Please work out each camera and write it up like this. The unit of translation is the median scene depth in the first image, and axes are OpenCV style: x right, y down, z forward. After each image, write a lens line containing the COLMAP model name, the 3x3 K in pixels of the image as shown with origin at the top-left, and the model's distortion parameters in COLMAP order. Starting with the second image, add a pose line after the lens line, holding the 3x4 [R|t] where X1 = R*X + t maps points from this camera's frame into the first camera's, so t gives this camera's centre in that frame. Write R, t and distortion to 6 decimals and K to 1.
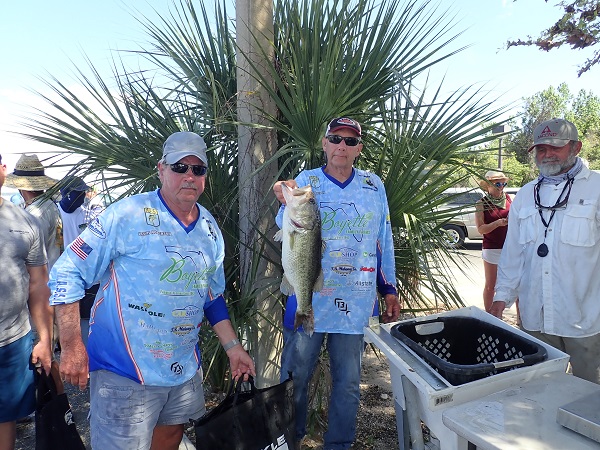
lens RADIAL K [[441.4, 0, 294.4], [0, 441.4, 222.6], [0, 0, 1]] dist [0.005119, -0.010759]
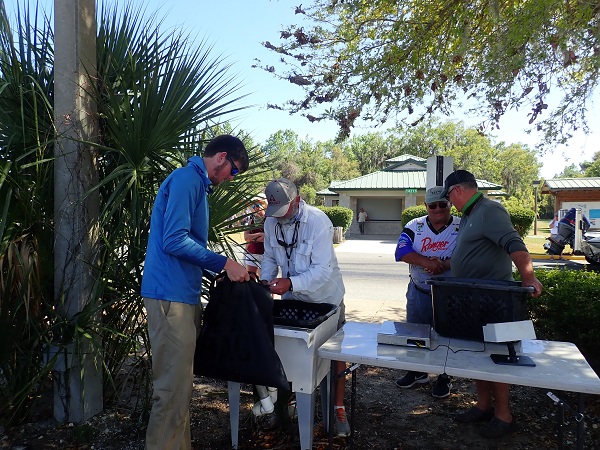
lens RADIAL K [[441.4, 0, 295.3], [0, 441.4, 226.8], [0, 0, 1]] dist [0.005119, -0.010759]
pose [[0.760273, 0.001300, 0.649602, -0.329286], [0.021985, 0.999374, -0.027730, 0.010691], [-0.649231, 0.035364, 0.759769, -0.080985]]
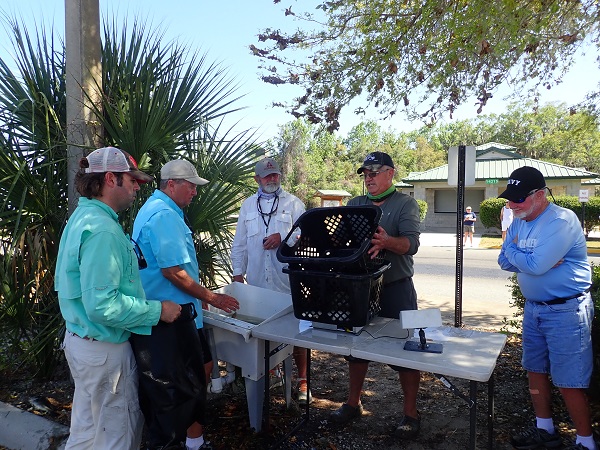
lens RADIAL K [[441.4, 0, 294.4], [0, 441.4, 227.8], [0, 0, 1]] dist [0.005119, -0.010759]
pose [[0.872073, -0.008316, 0.489305, -0.161855], [0.017270, 0.999756, -0.013789, 0.021843], [-0.489070, 0.020476, 0.872004, -0.278785]]
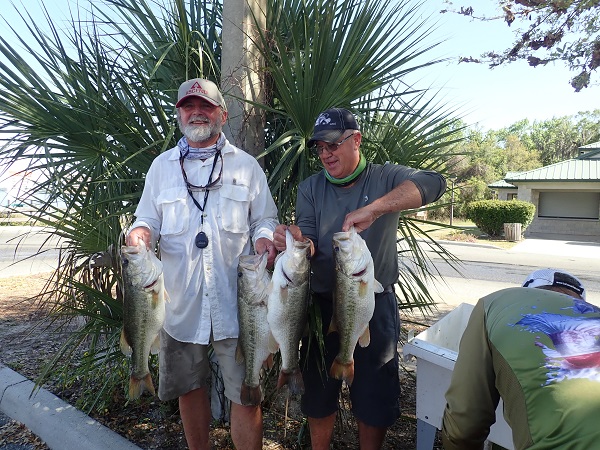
lens RADIAL K [[441.4, 0, 295.0], [0, 441.4, 224.7], [0, 0, 1]] dist [0.005119, -0.010759]
pose [[0.937841, 0.025008, 0.346164, -0.263214], [-0.019768, 0.999630, -0.018659, 0.029463], [-0.346502, 0.010656, 0.937989, 0.113856]]
